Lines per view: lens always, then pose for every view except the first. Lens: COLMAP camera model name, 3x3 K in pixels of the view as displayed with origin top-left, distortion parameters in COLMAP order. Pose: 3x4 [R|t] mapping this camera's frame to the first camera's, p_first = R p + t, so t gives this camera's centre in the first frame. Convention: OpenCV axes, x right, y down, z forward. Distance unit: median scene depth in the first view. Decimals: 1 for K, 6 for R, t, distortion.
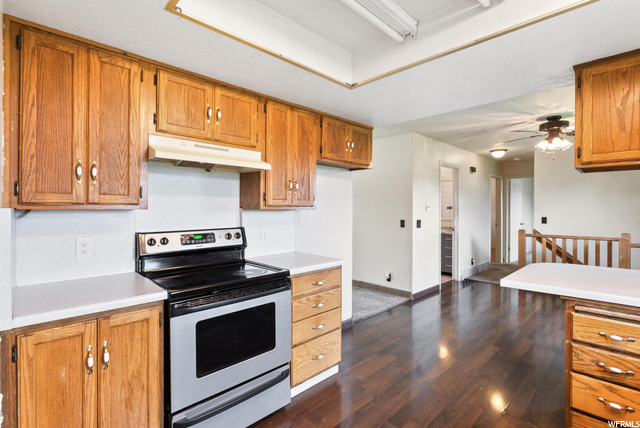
lens RADIAL K [[308.2, 0, 315.7], [0, 308.2, 209.2], [0, 0, 1]] dist [0.004507, 0.000093]
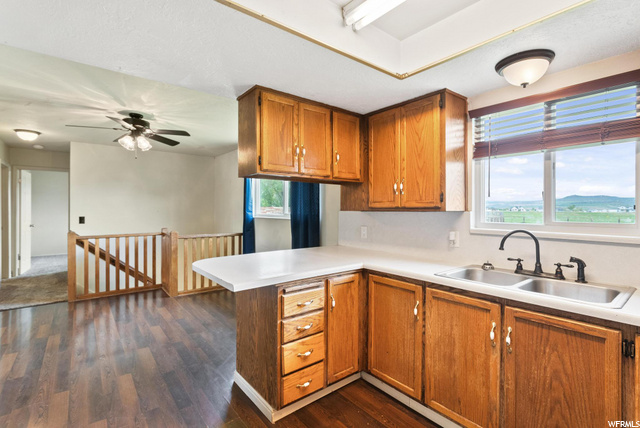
lens RADIAL K [[308.2, 0, 315.7], [0, 308.2, 209.2], [0, 0, 1]] dist [0.004507, 0.000093]
pose [[0.110367, -0.003858, 0.993883, -0.144372], [-0.000268, 0.999992, 0.003911, -0.001266], [-0.993891, -0.000698, 0.110365, 0.319959]]
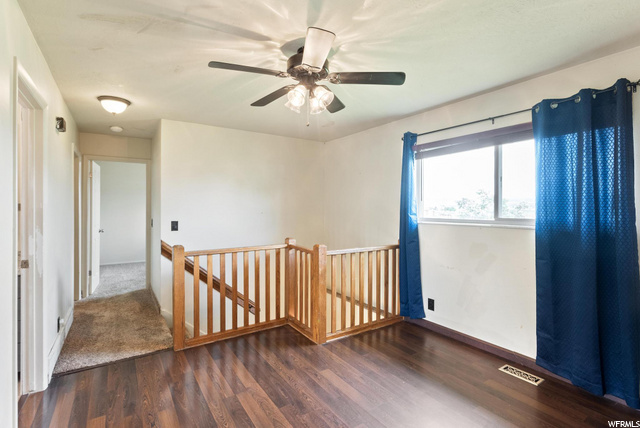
lens RADIAL K [[308.2, 0, 315.7], [0, 308.2, 209.2], [0, 0, 1]] dist [0.004507, 0.000093]
pose [[0.184407, -0.003334, 0.982844, 0.203549], [0.000332, 0.999994, 0.003329, -0.005553], [-0.982850, -0.000288, 0.184407, 0.872554]]
